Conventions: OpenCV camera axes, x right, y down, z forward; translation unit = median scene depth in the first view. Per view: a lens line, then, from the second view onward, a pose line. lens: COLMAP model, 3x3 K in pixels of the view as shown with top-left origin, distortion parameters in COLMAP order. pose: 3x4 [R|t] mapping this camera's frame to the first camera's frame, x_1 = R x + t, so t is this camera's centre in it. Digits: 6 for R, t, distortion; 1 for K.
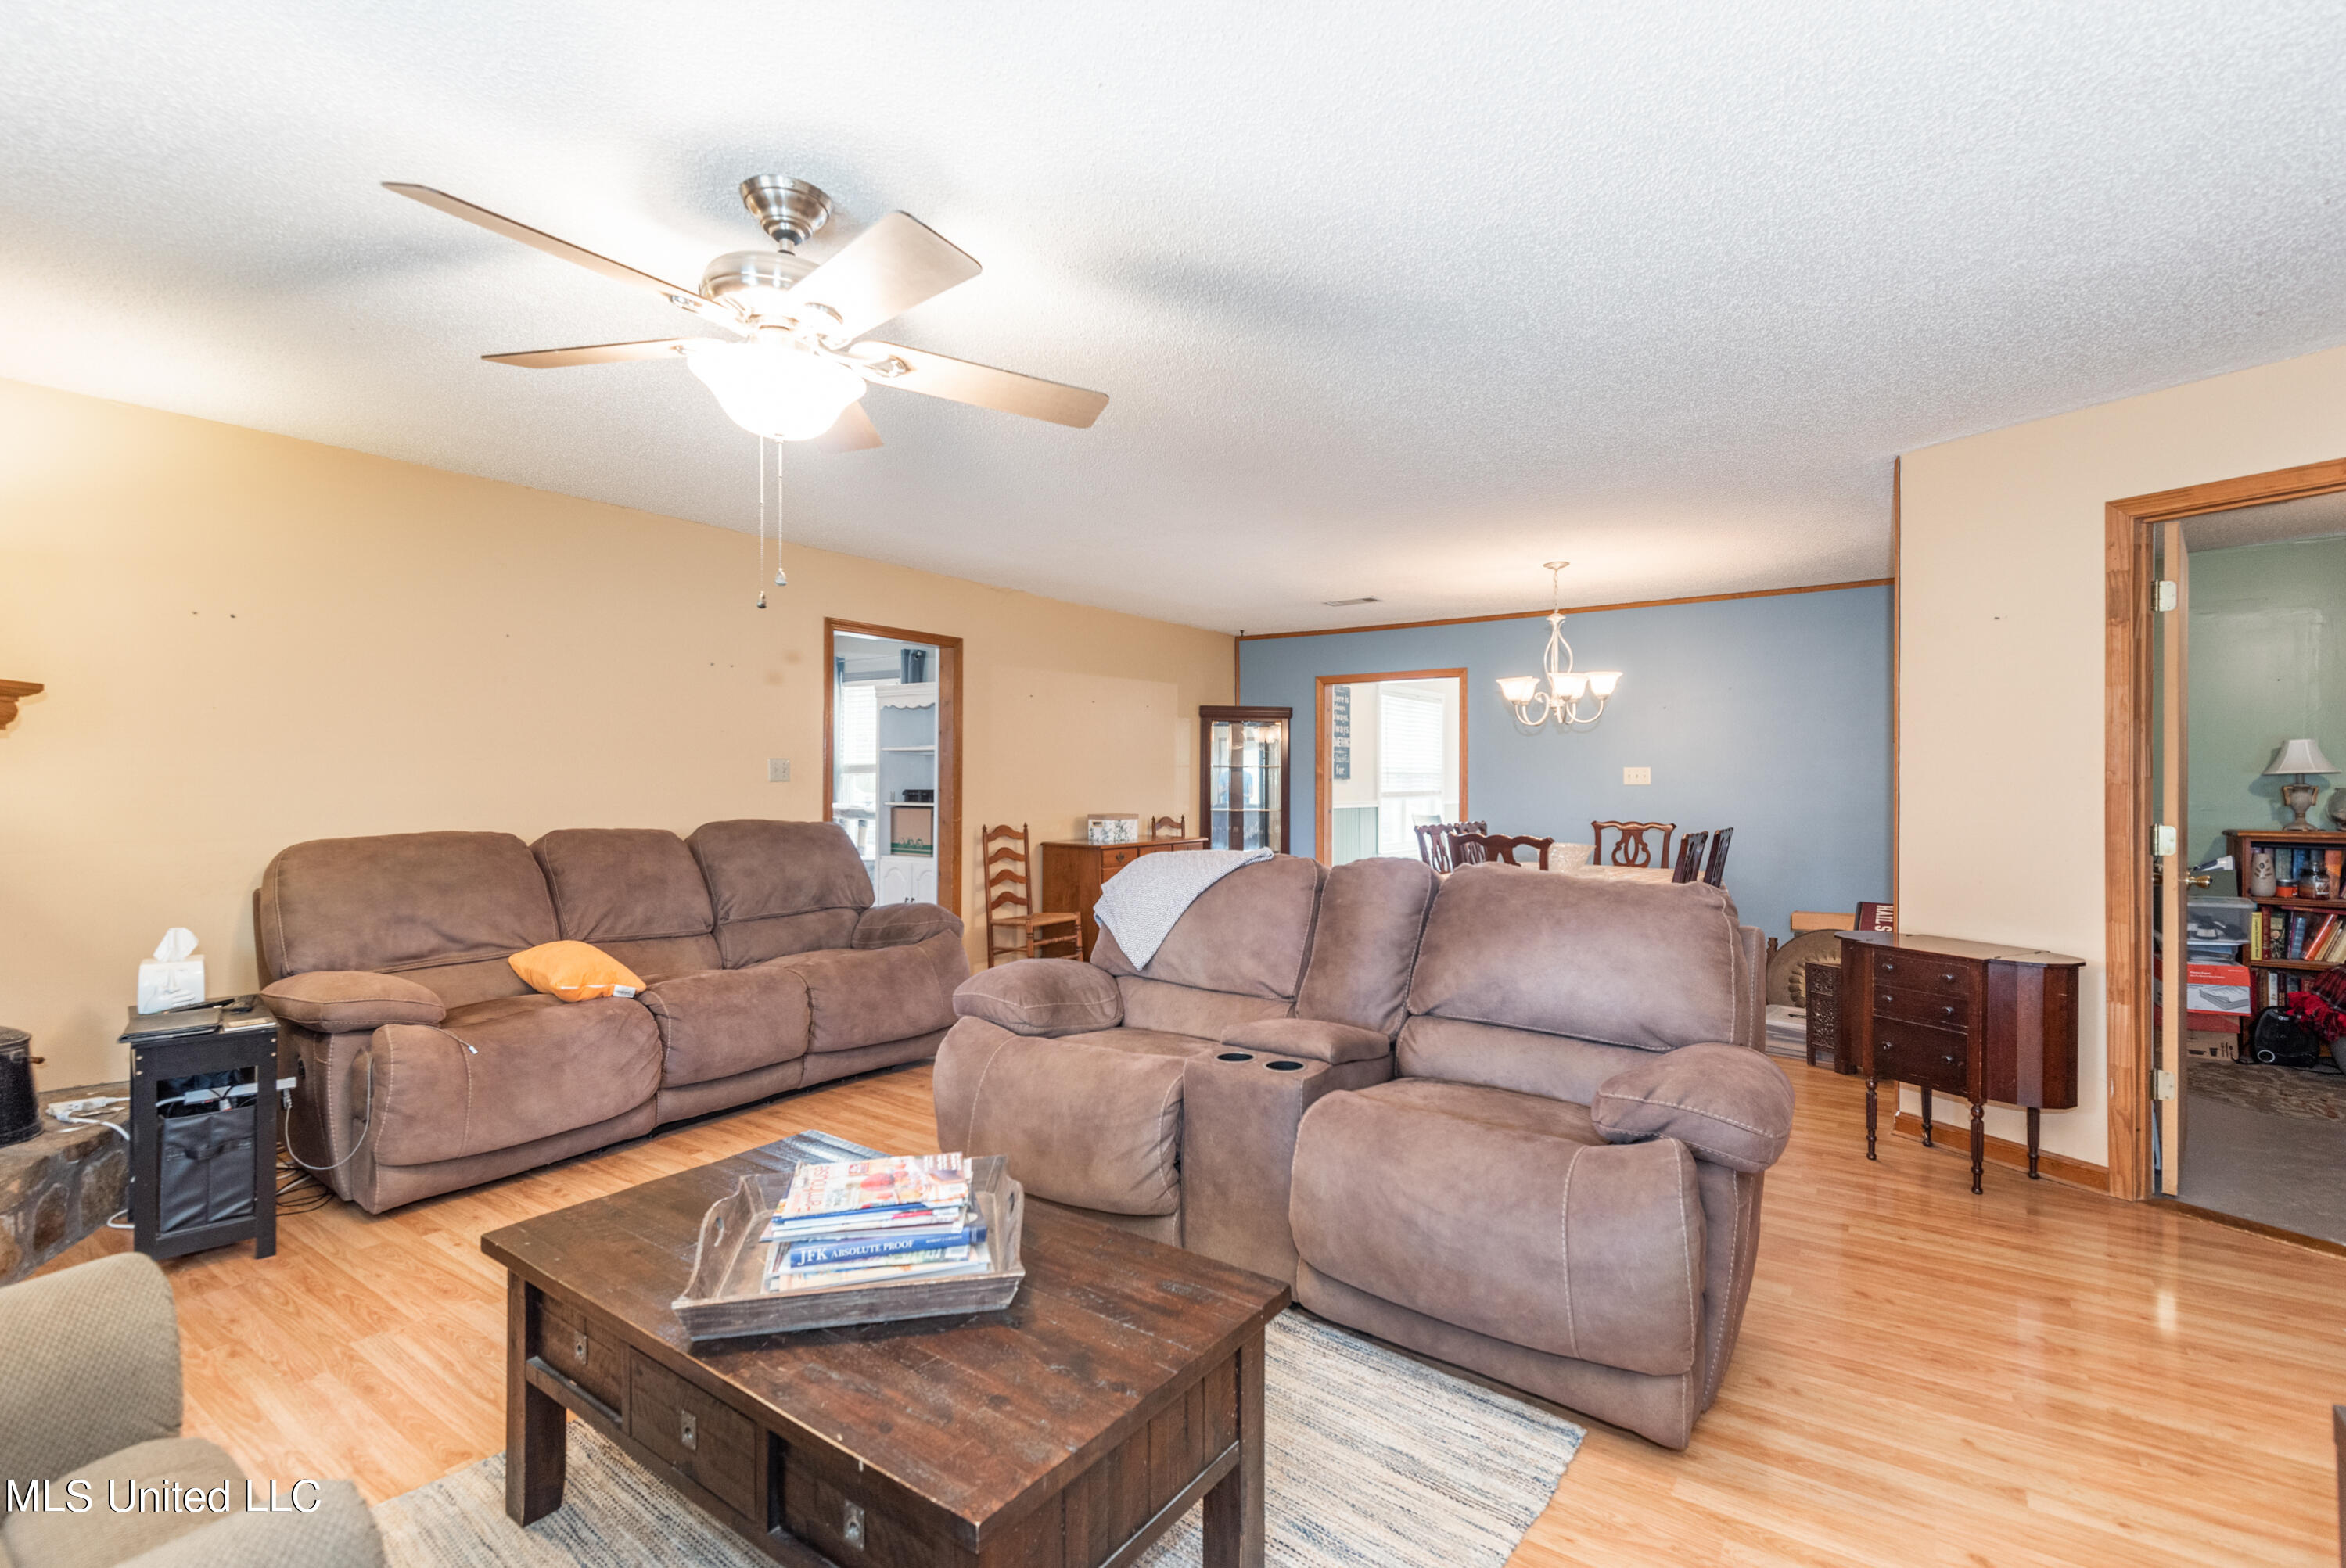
lens RADIAL K [[1062.8, 0, 1179.2], [0, 1062.8, 775.3], [0, 0, 1]] dist [0.013625, -0.009572]
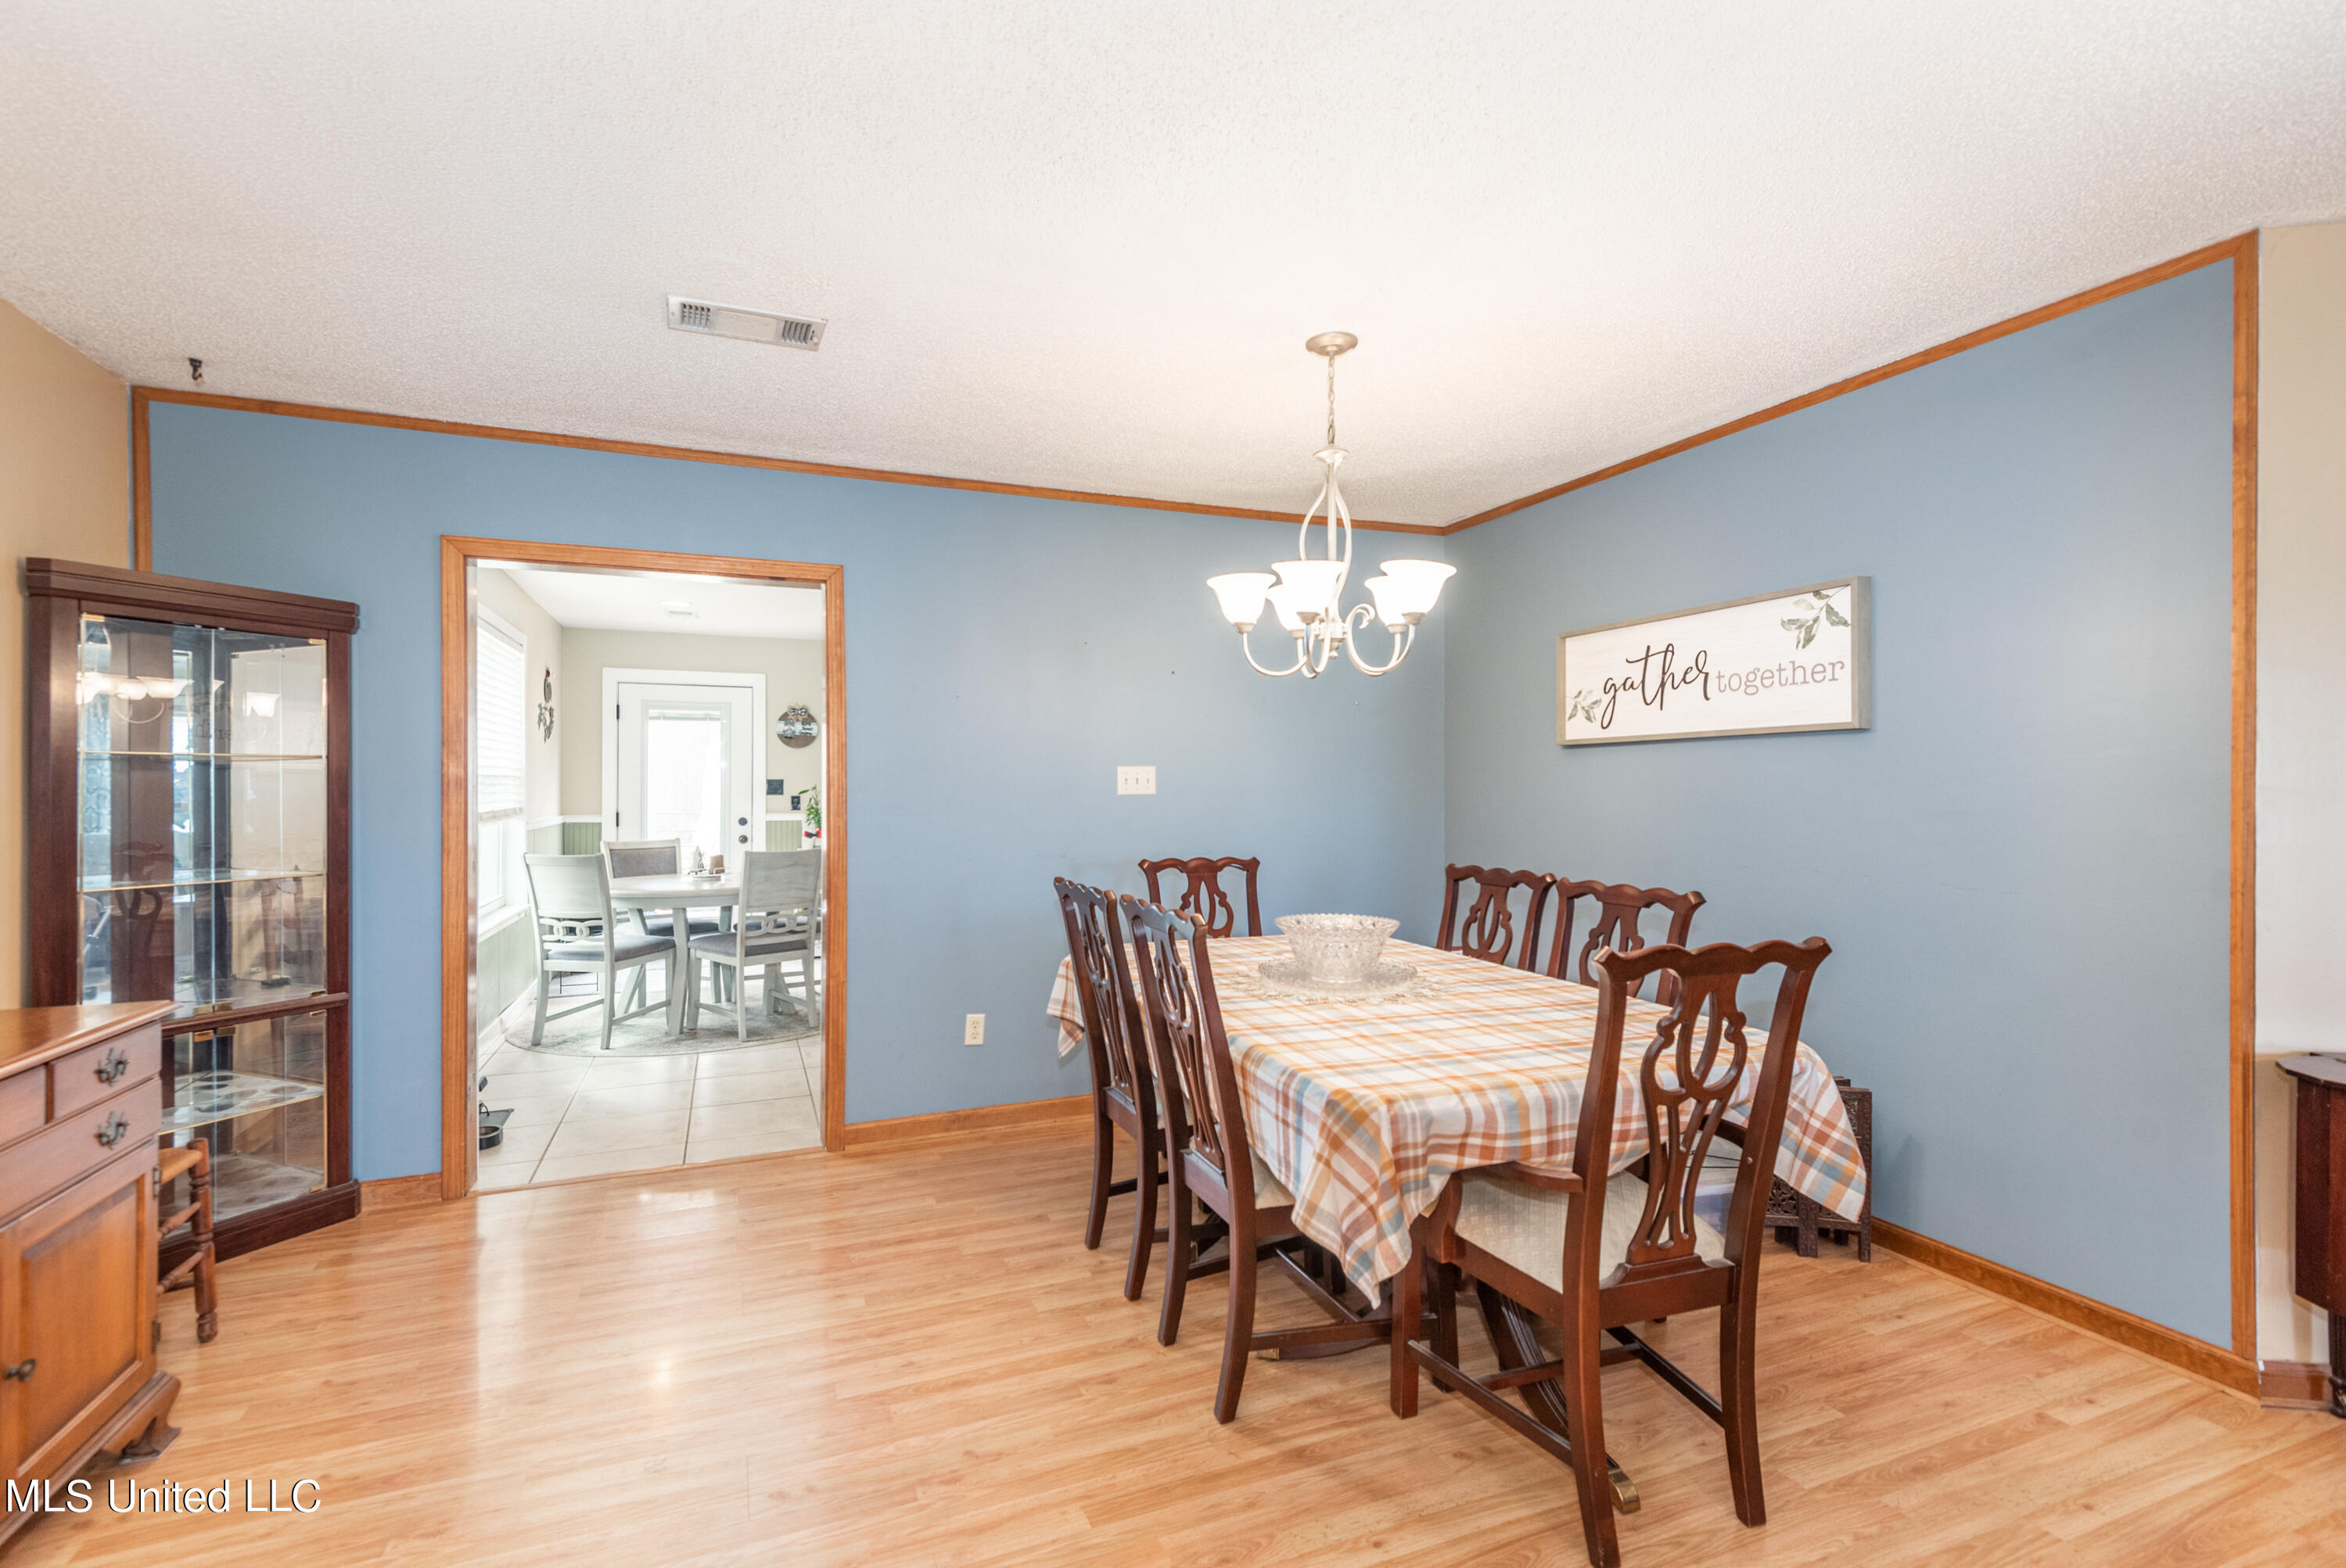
lens RADIAL K [[1062.8, 0, 1158.6], [0, 1062.8, 775.0], [0, 0, 1]] dist [0.013625, -0.009572]
pose [[0.529580, 0.003767, 0.848251, -0.084610], [0.006533, 0.999942, -0.008520, 0.002729], [-0.848235, 0.010053, 0.529525, 0.691085]]
